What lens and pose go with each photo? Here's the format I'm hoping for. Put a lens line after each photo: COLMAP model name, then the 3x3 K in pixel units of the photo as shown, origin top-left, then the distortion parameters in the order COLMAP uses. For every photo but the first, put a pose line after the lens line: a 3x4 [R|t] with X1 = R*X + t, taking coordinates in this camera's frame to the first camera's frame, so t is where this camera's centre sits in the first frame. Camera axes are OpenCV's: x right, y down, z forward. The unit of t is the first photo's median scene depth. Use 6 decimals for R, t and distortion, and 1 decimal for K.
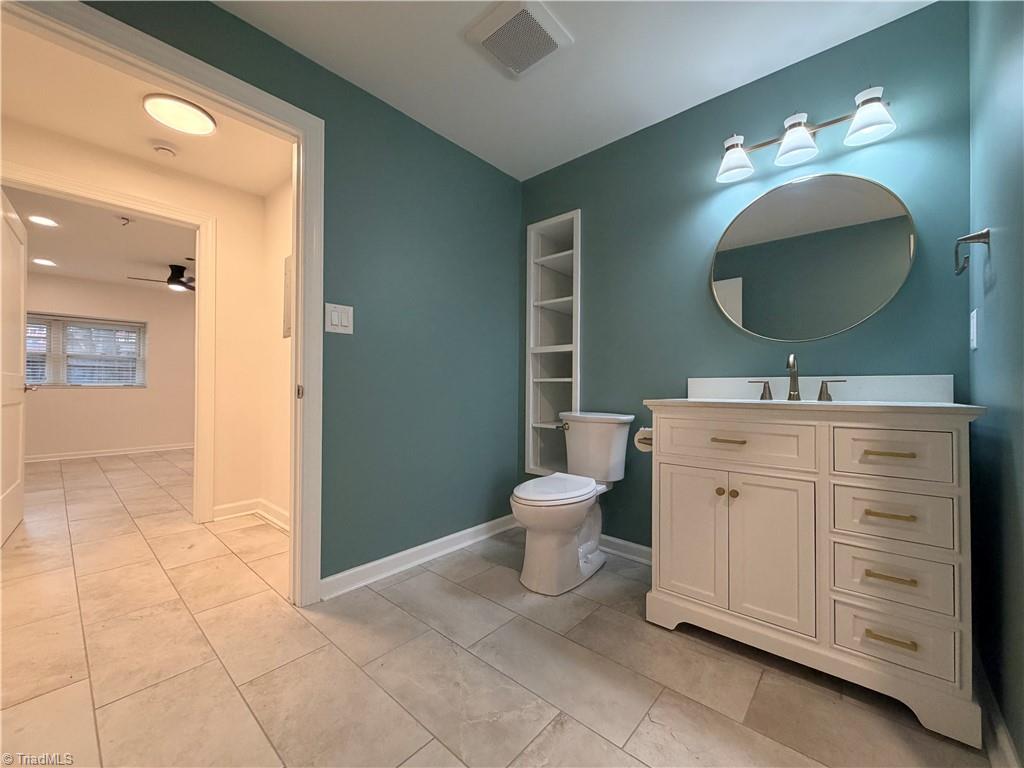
lens RADIAL K [[409.1, 0, 509.3], [0, 409.1, 383.7], [0, 0, 1]] dist [0.000001, 0.000429]
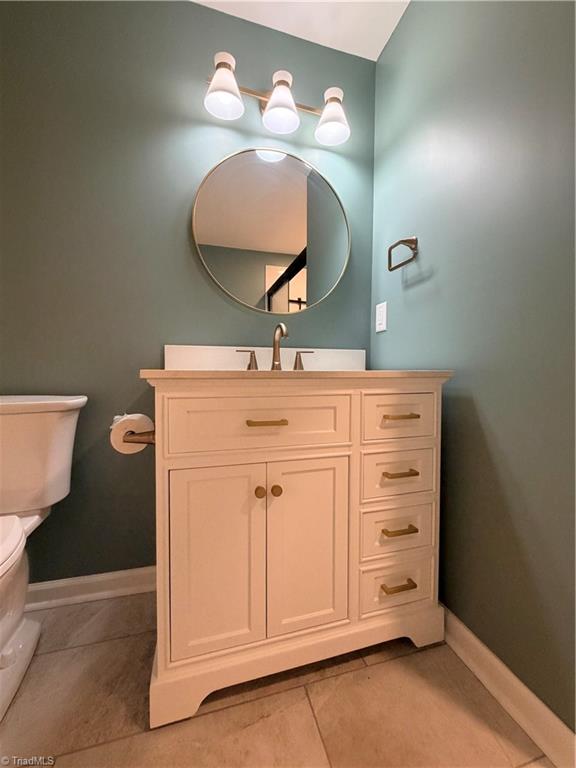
lens RADIAL K [[306.8, 0, 288.1], [0, 306.8, 381.0], [0, 0, 1]] dist [0.000001, 0.000429]
pose [[0.533973, -0.034112, 0.844813, 0.080410], [-0.010970, 0.998822, 0.047265, 0.035399], [-0.845430, -0.034506, 0.532970, 0.649055]]
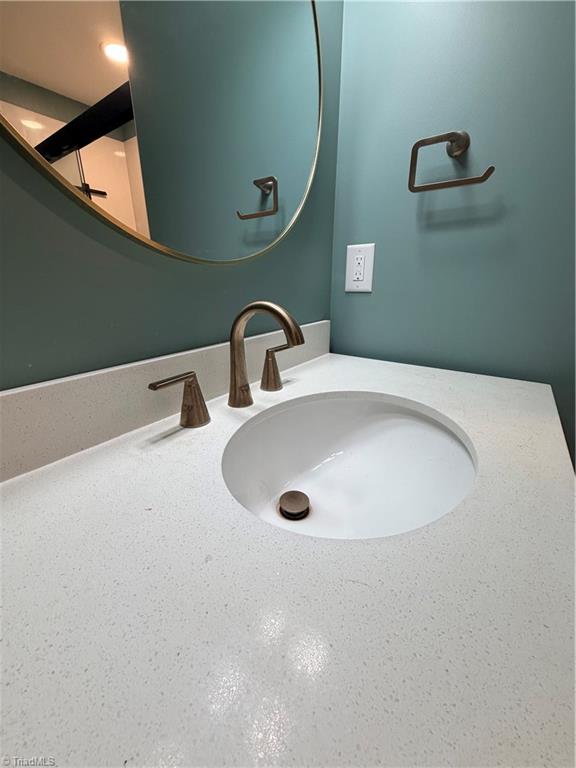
lens RADIAL K [[306.8, 0, 288.1], [0, 306.8, 381.0], [0, 0, 1]] dist [0.000001, 0.000429]
pose [[-0.092366, -0.315741, 0.944339, 0.430542], [-0.009936, 0.948638, 0.316207, -0.100120], [-0.995676, 0.019824, -0.090759, 1.111761]]
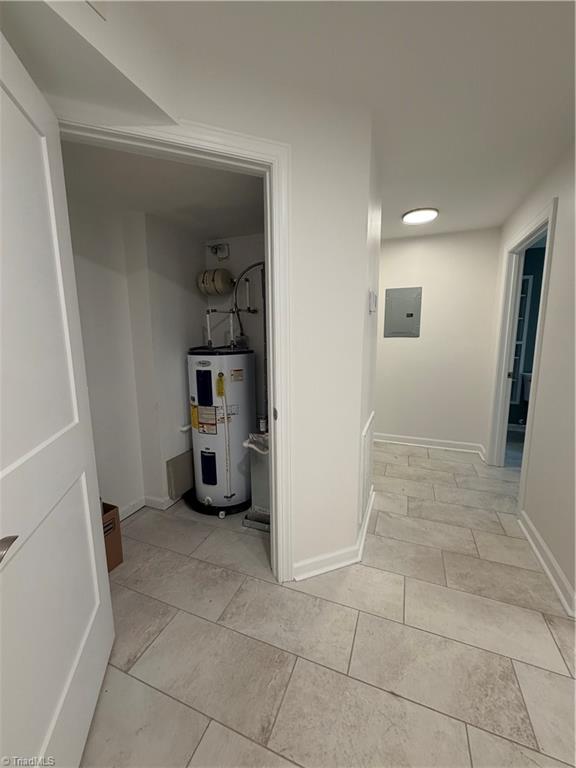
lens RADIAL K [[306.8, 0, 288.1], [0, 306.8, 381.0], [0, 0, 1]] dist [0.000001, 0.000429]
pose [[0.939565, -0.065049, 0.336134, -2.560206], [0.011093, 0.987053, 0.160010, -0.268475], [-0.342190, -0.146611, 0.928122, -0.157360]]
